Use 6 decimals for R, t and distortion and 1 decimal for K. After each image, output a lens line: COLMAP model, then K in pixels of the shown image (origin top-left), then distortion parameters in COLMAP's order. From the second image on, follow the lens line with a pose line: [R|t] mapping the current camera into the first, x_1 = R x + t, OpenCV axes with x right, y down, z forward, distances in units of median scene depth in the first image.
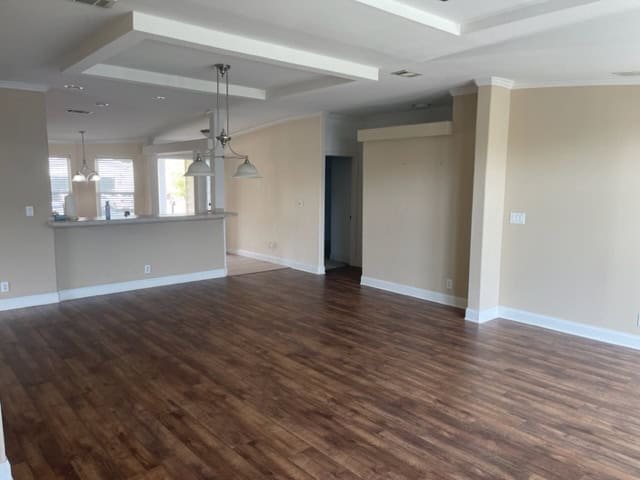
lens RADIAL K [[487.7, 0, 319.8], [0, 487.7, 241.3], [0, 0, 1]] dist [0.046783, -0.017271]
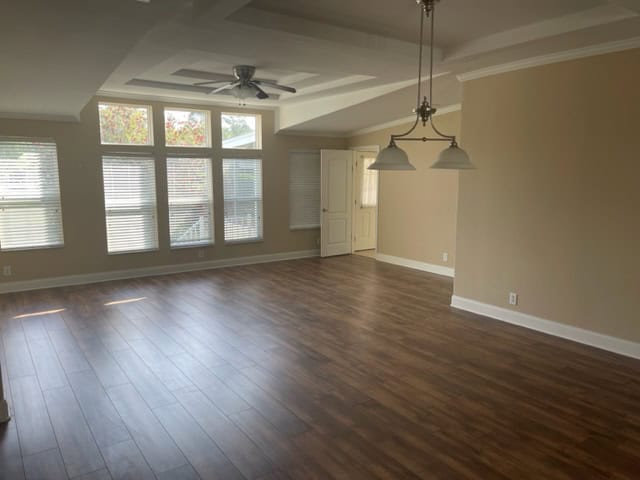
lens RADIAL K [[487.7, 0, 319.8], [0, 487.7, 239.3], [0, 0, 1]] dist [0.046783, -0.017271]
pose [[-0.995252, -0.013189, 0.096435, -0.157103], [0.013613, 0.962177, 0.272086, -0.290973], [-0.096376, 0.272107, -0.957429, 2.131069]]
